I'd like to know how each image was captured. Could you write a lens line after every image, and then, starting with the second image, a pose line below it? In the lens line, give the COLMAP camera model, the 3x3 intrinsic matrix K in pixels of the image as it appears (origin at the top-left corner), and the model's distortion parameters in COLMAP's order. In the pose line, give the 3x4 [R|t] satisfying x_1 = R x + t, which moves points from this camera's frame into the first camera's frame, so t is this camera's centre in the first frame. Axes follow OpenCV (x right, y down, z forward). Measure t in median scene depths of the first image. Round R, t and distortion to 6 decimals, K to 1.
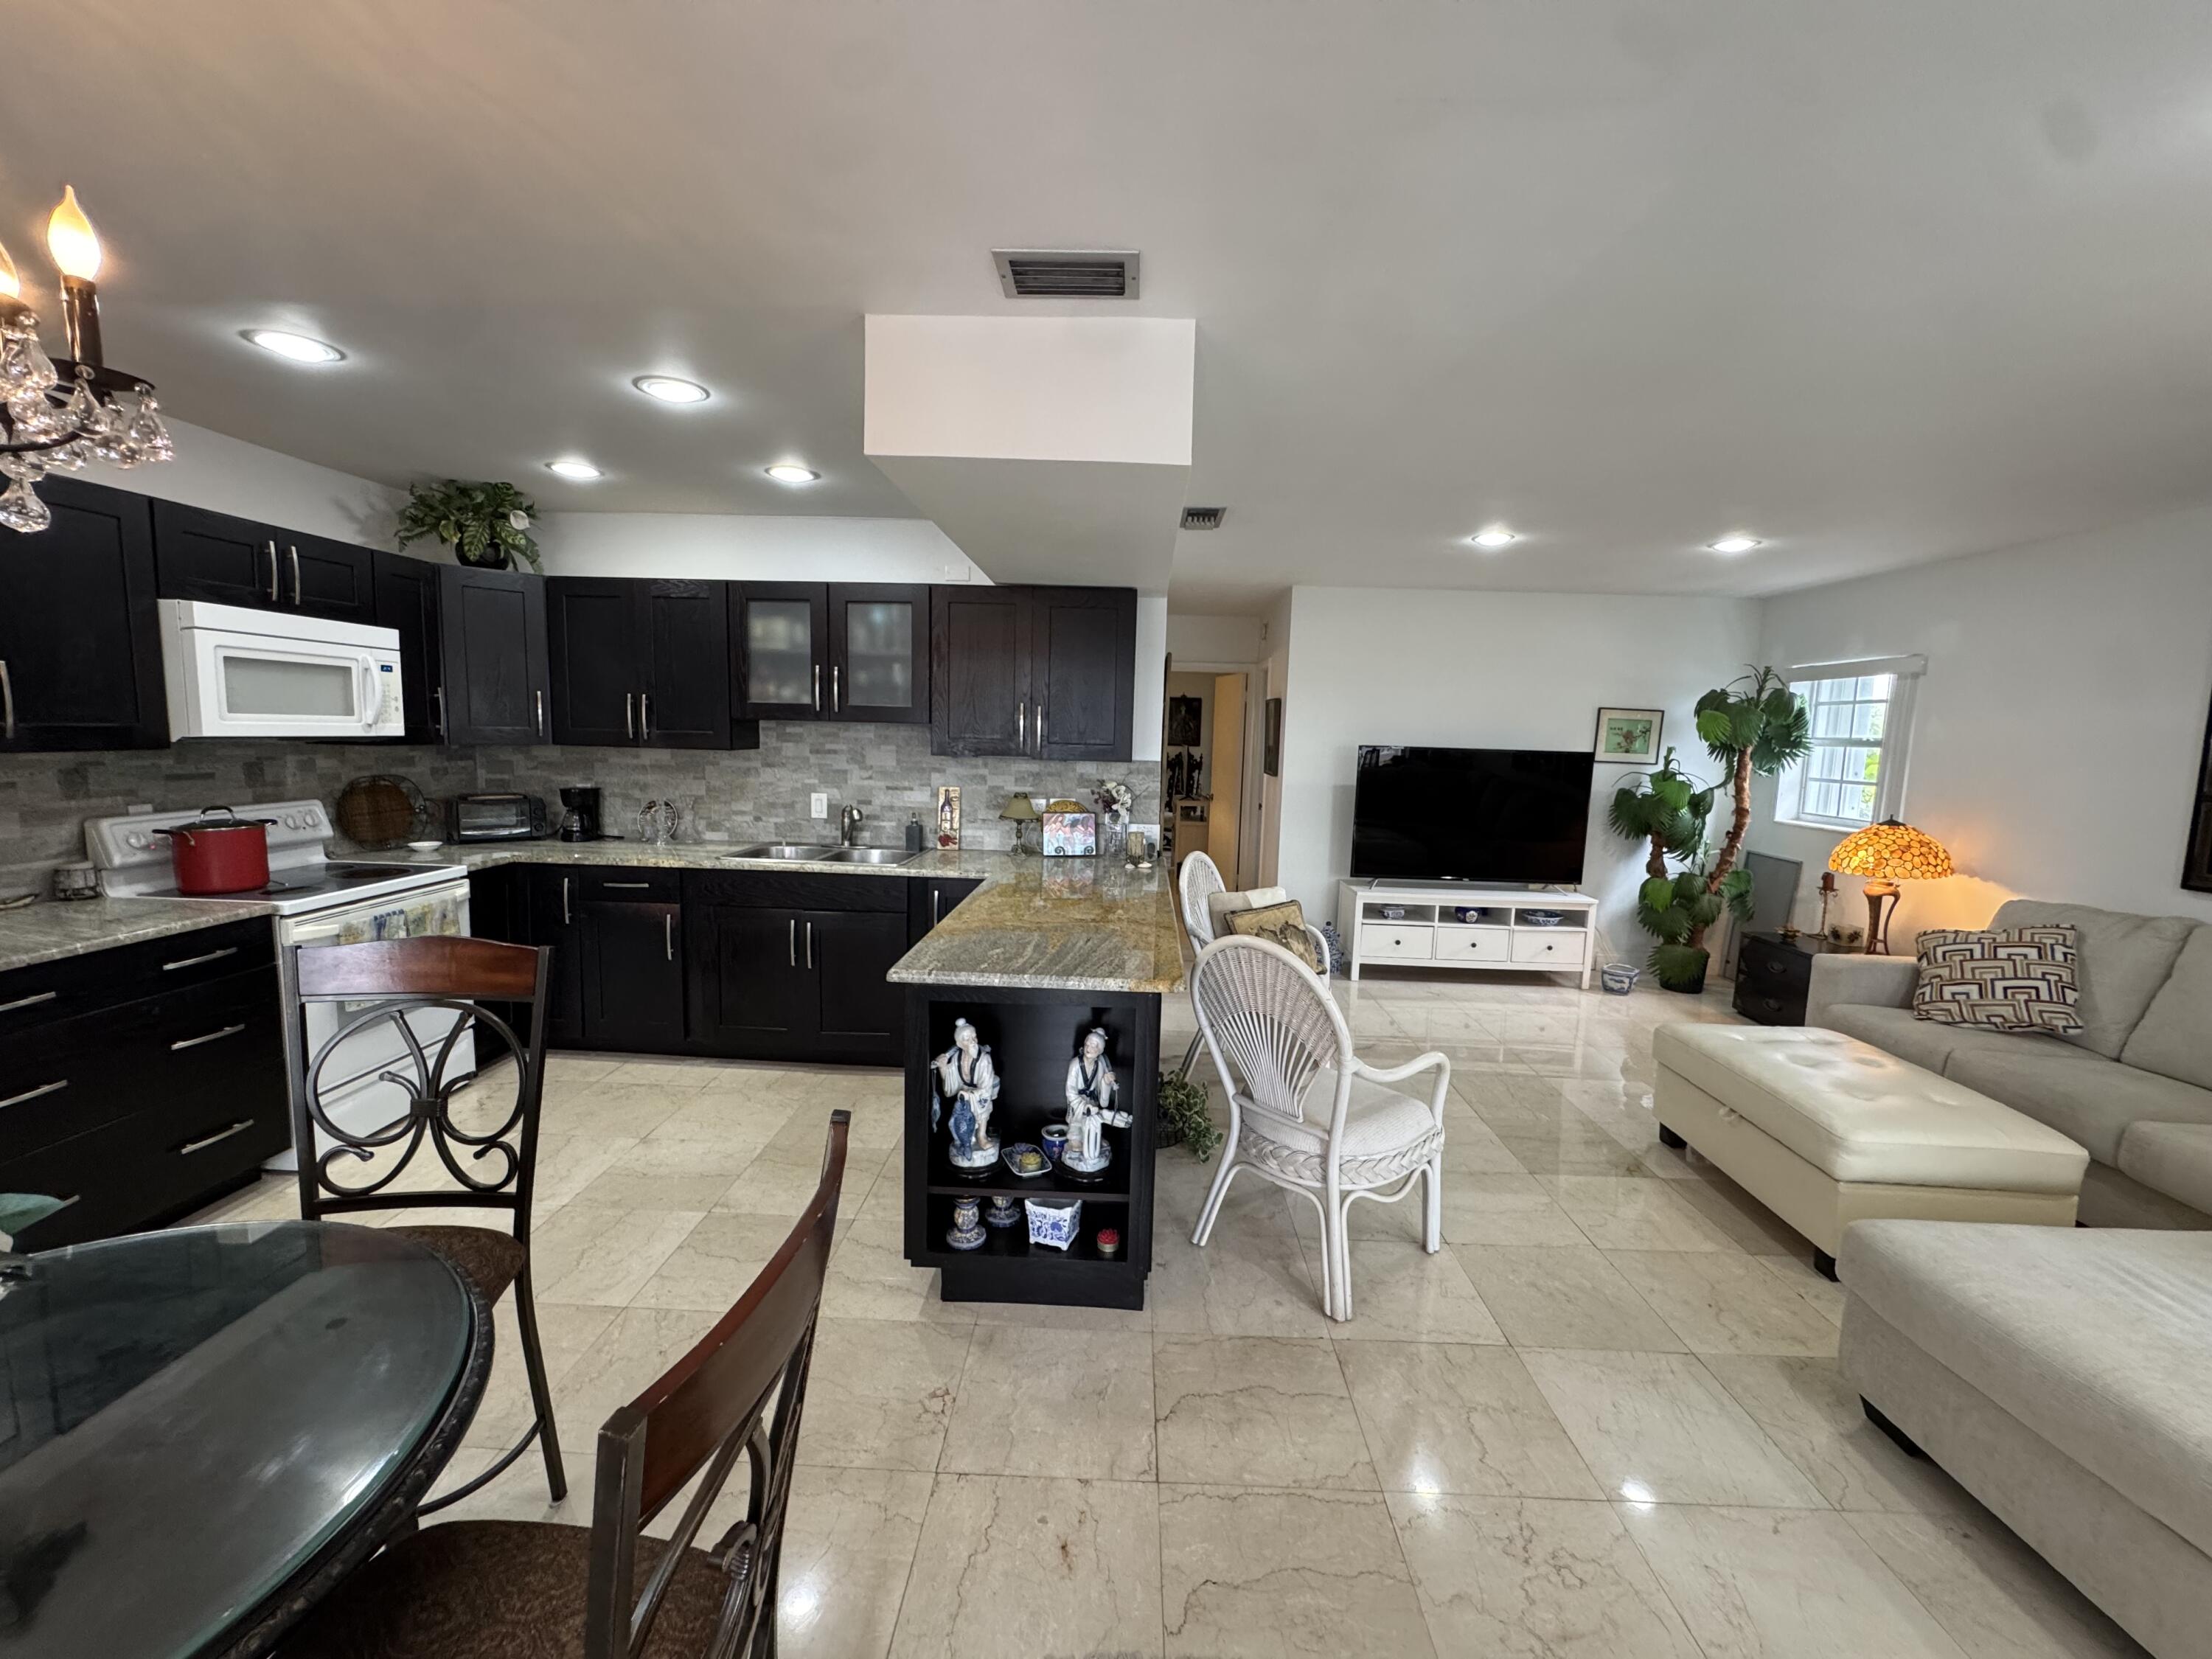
lens RADIAL K [[880.2, 0, 1106.0], [0, 880.2, 829.5], [0, 0, 1]] dist [-0.001522, -0.000045]
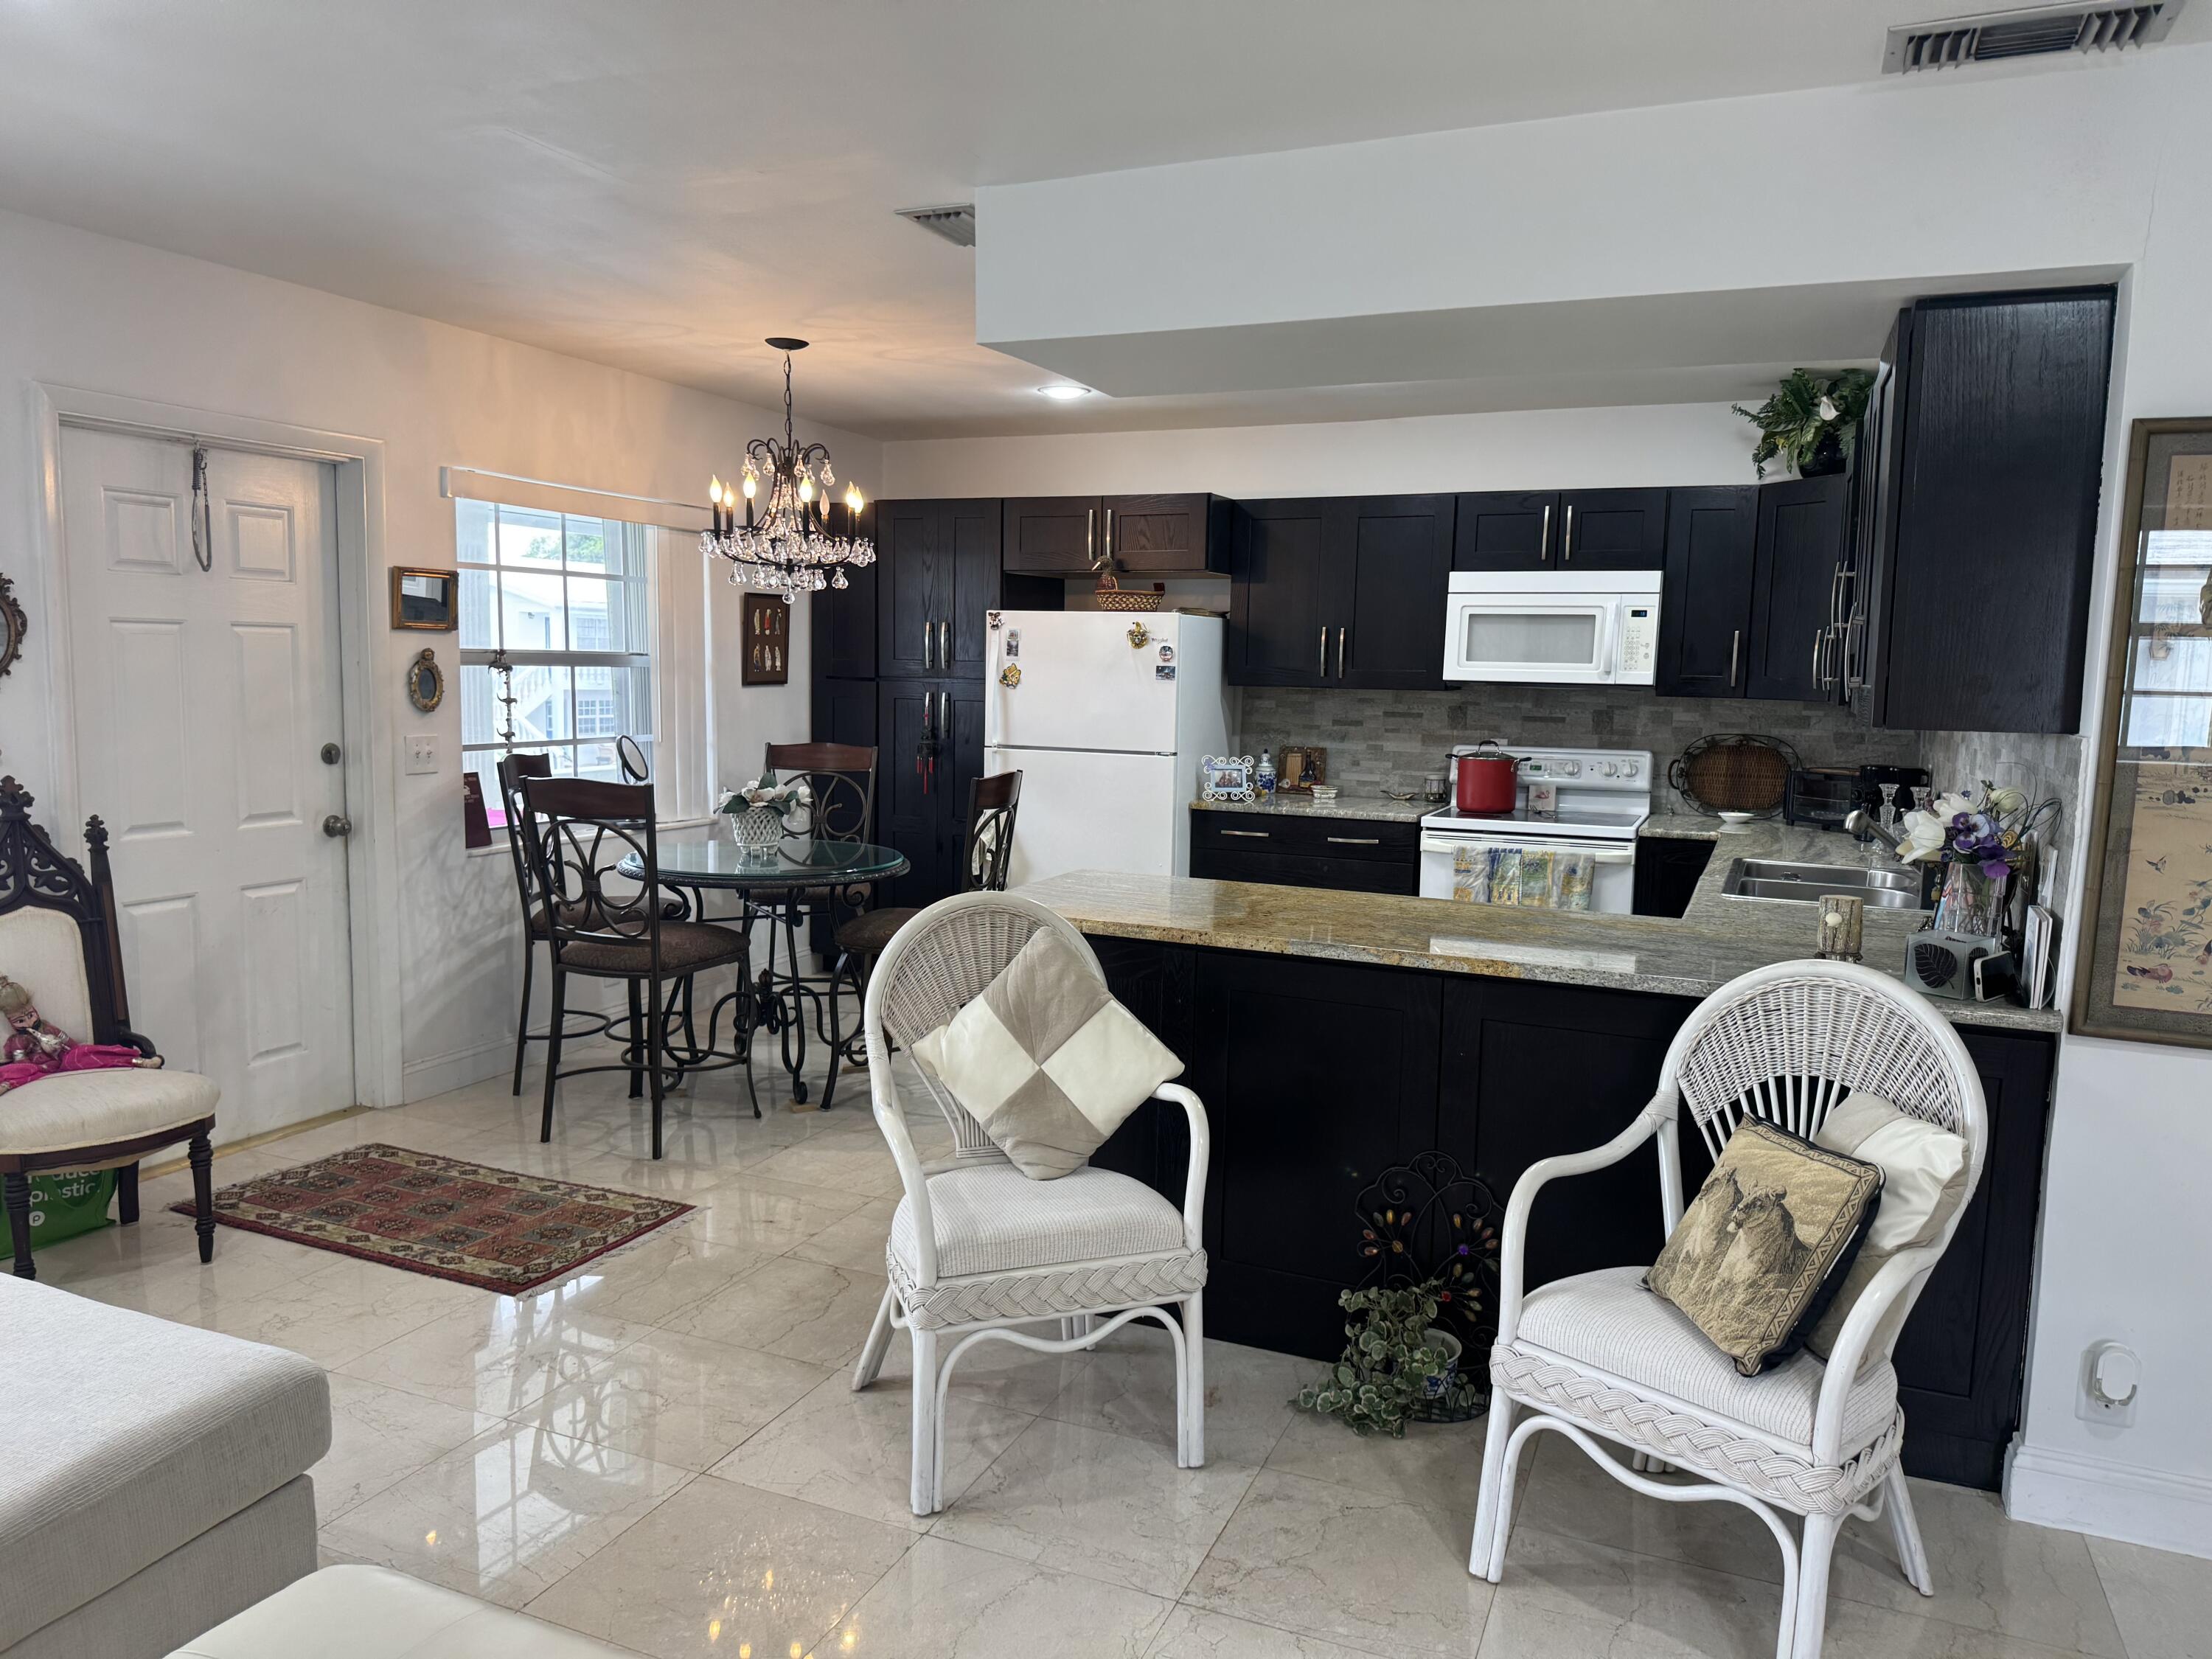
lens RADIAL K [[1542.2, 0, 1106.0], [0, 1542.2, 829.5], [0, 0, 1]] dist [-0.004266, -0.002846]
pose [[-0.368341, 0.065029, -0.927414, 1.021598], [-0.134311, 0.983364, 0.122296, -0.085254], [0.919938, 0.169608, -0.353479, 1.172371]]
